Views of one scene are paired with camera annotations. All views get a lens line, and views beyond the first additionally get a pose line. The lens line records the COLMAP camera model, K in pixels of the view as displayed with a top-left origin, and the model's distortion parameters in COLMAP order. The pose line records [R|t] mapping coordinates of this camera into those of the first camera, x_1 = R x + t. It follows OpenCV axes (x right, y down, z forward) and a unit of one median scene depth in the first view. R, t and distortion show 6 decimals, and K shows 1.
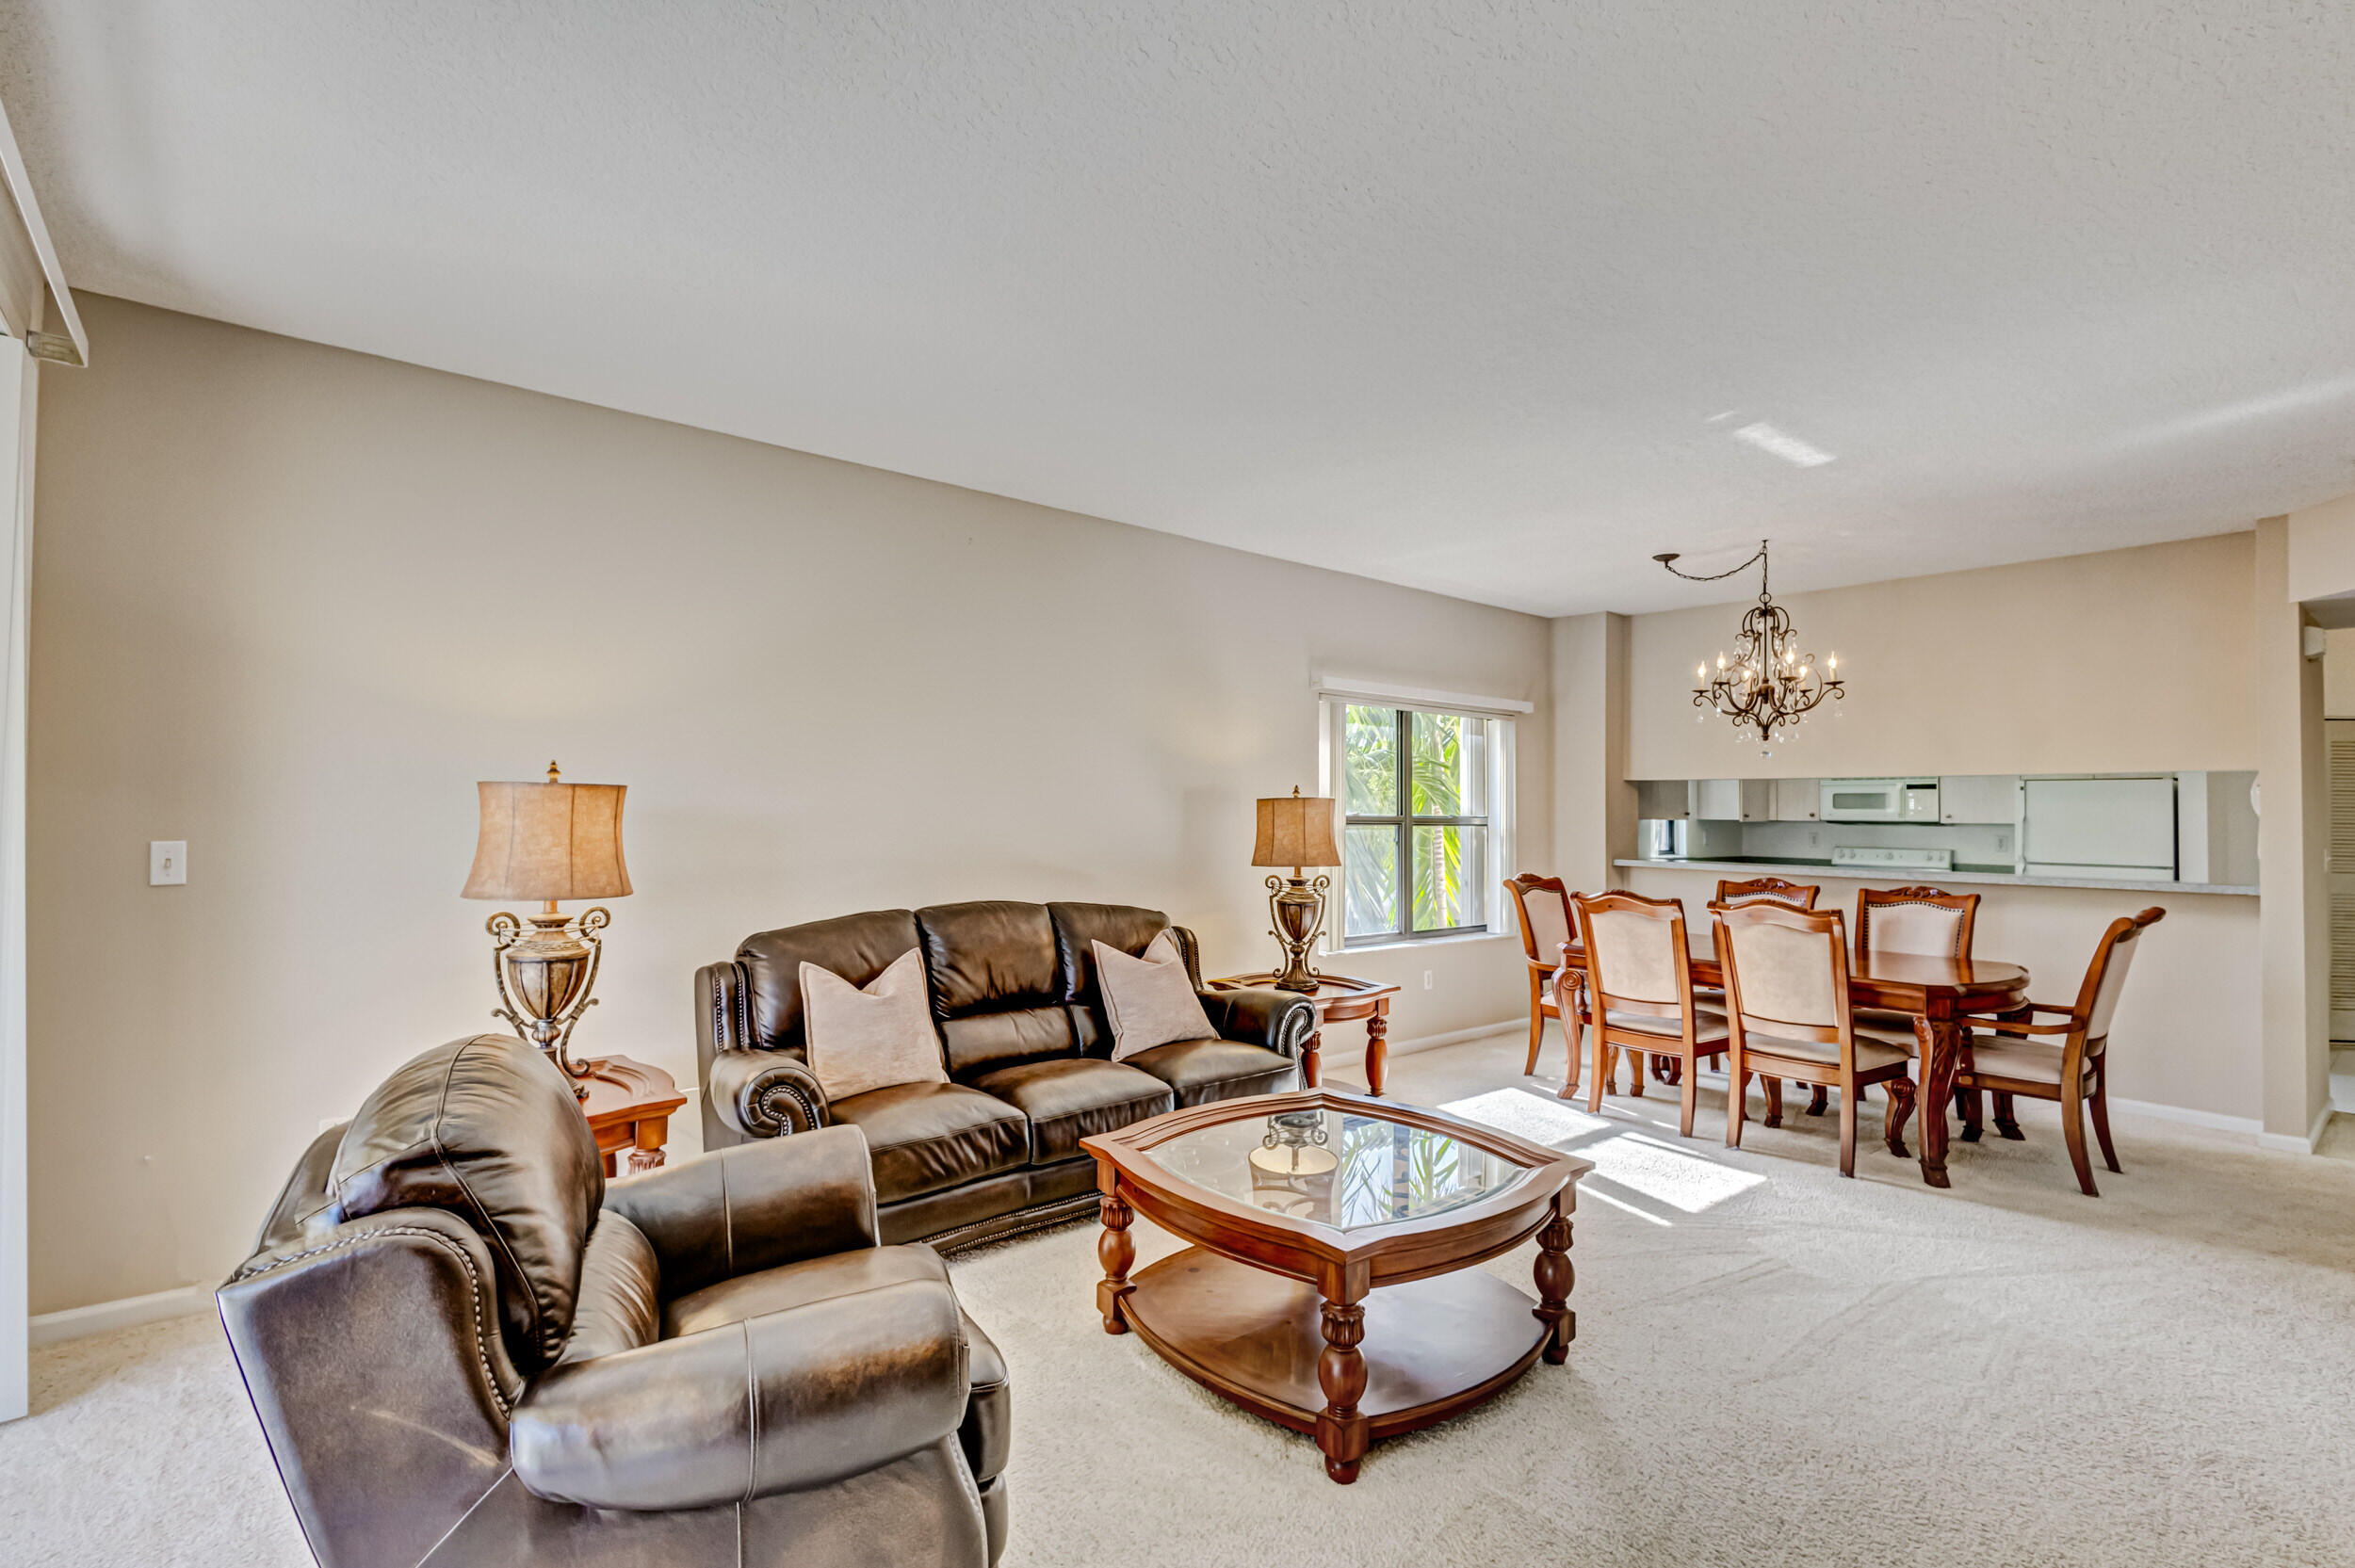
lens RADIAL K [[1102.9, 0, 1127.0], [0, 1102.9, 790.6], [0, 0, 1]] dist [0.008156, -0.004840]
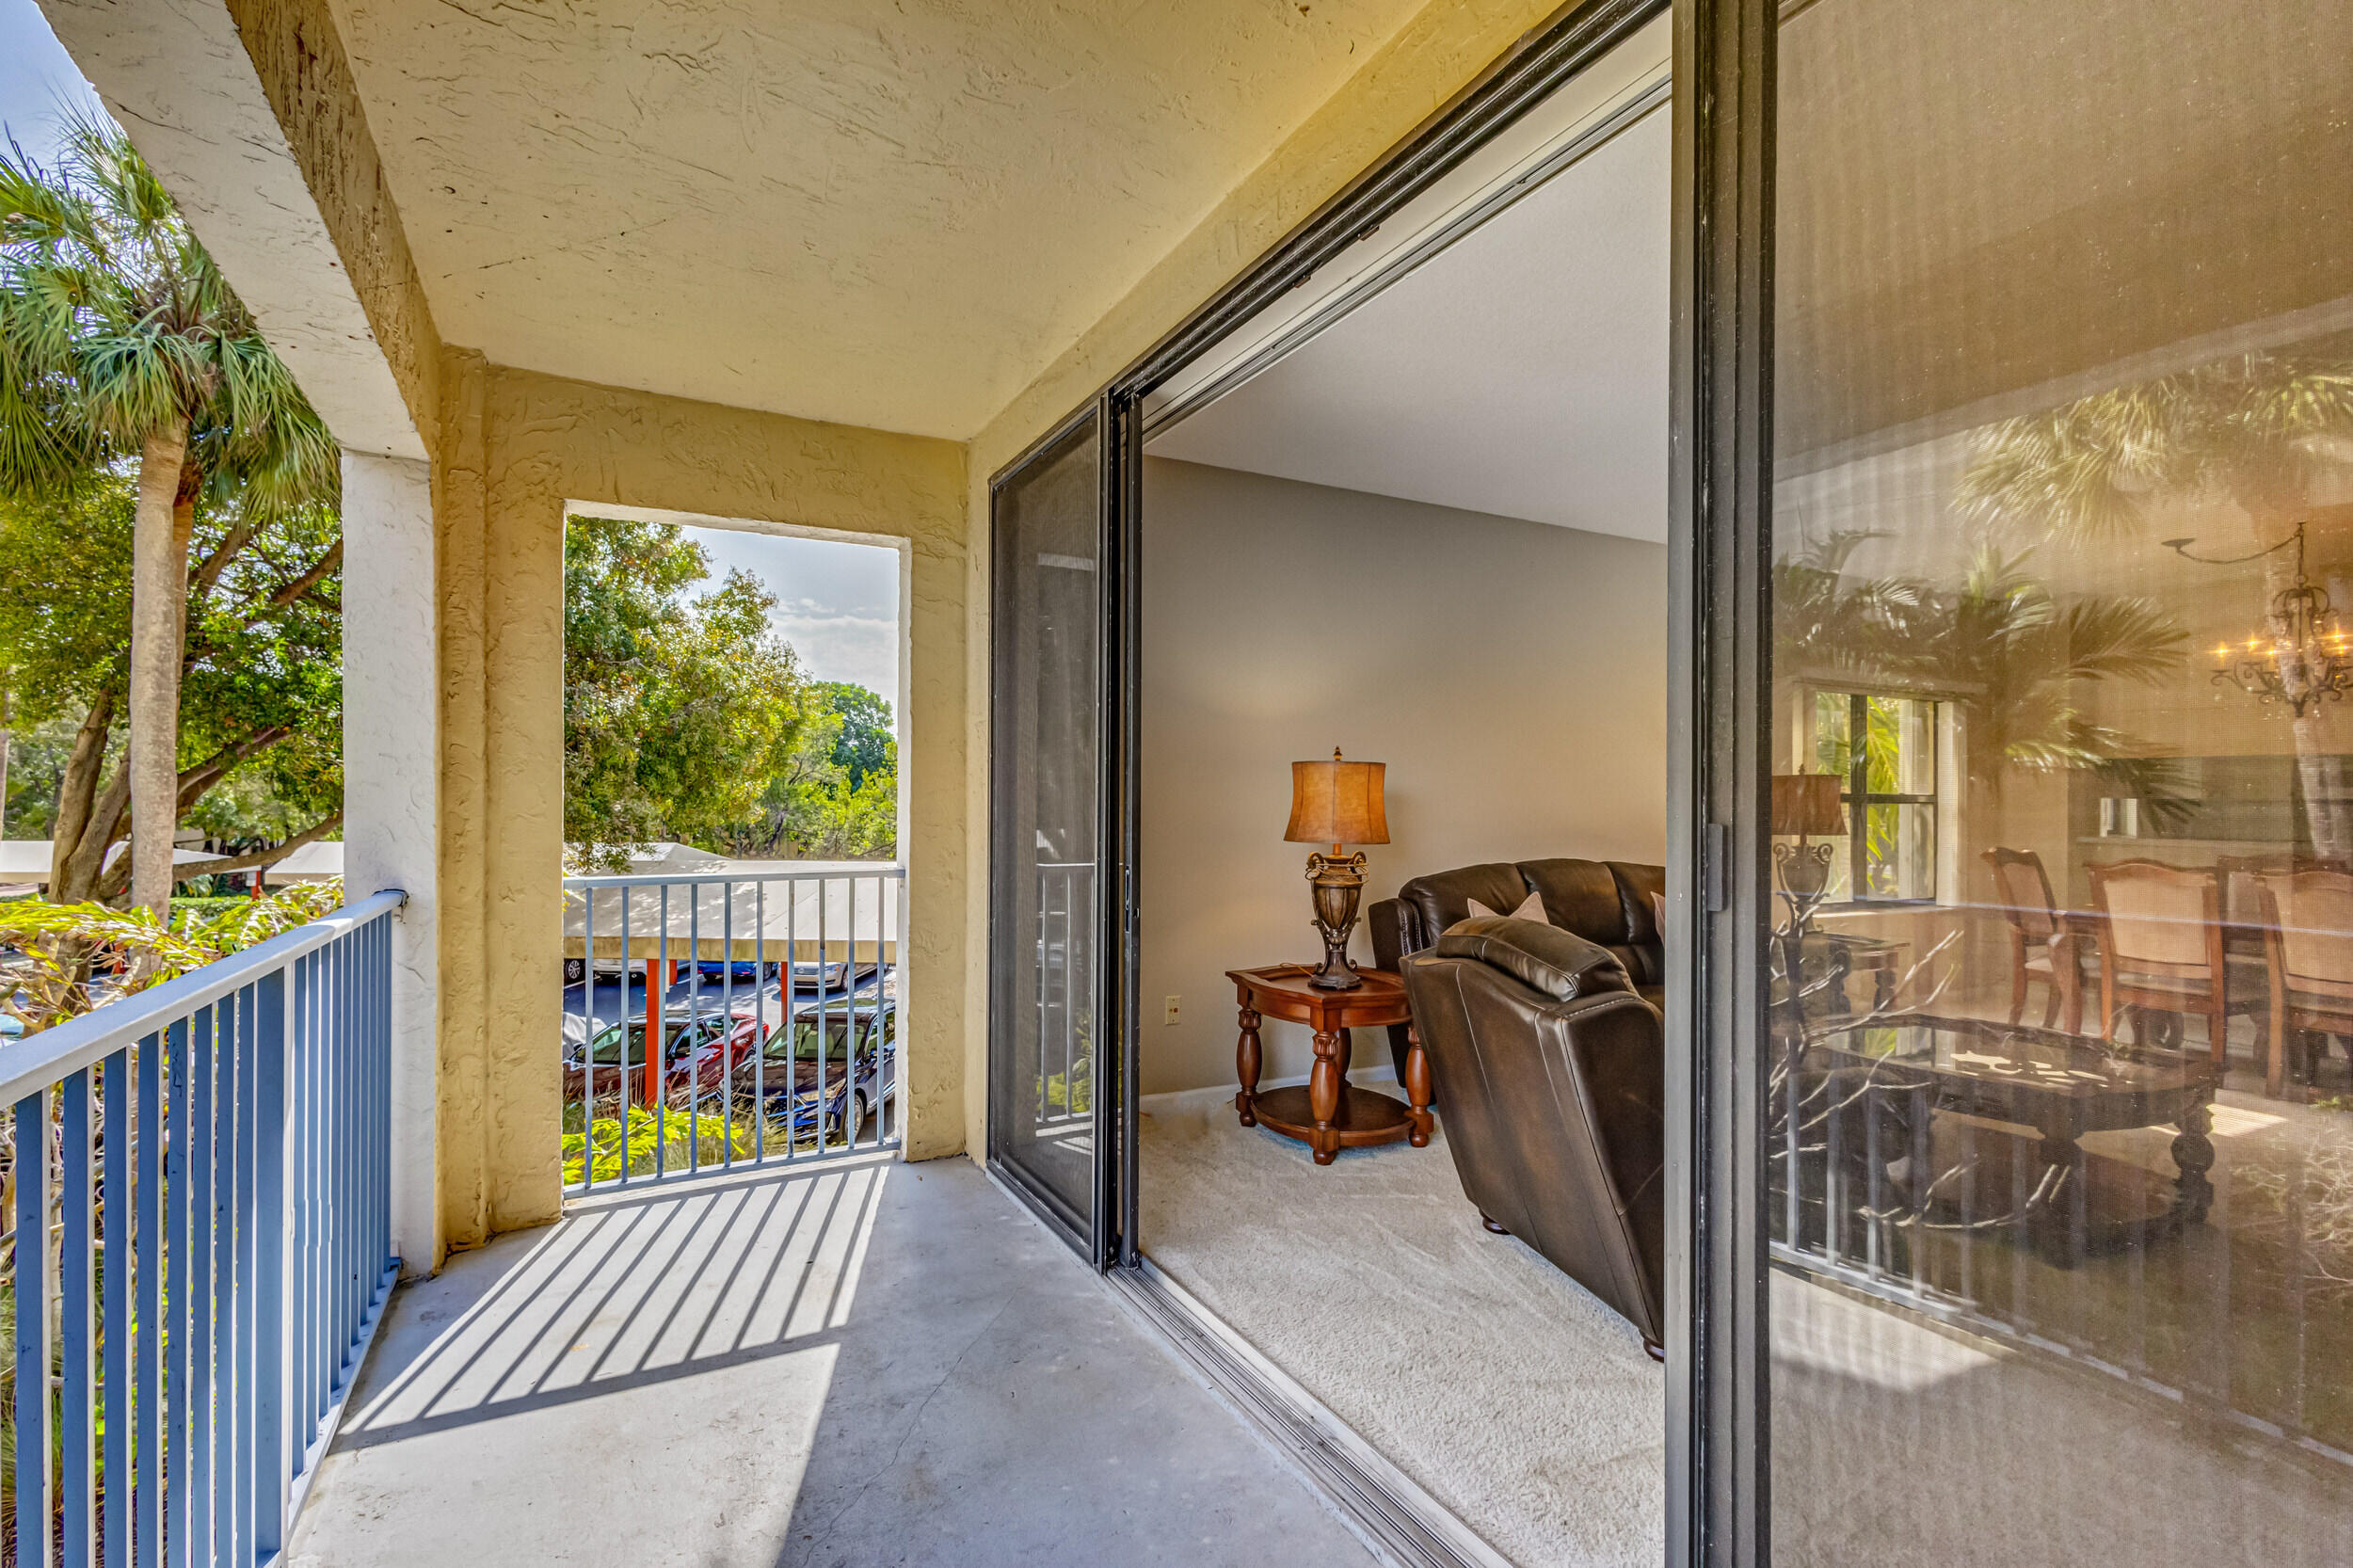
lens RADIAL K [[1102.1, 0, 1137.1], [0, 1102.1, 799.9], [0, 0, 1]] dist [0.008156, -0.004840]
pose [[0.979682, 0.001368, -0.200550, -0.275566], [0.002813, 0.999785, 0.020558, 0.007204], [0.200535, -0.020704, 0.979468, -0.231917]]
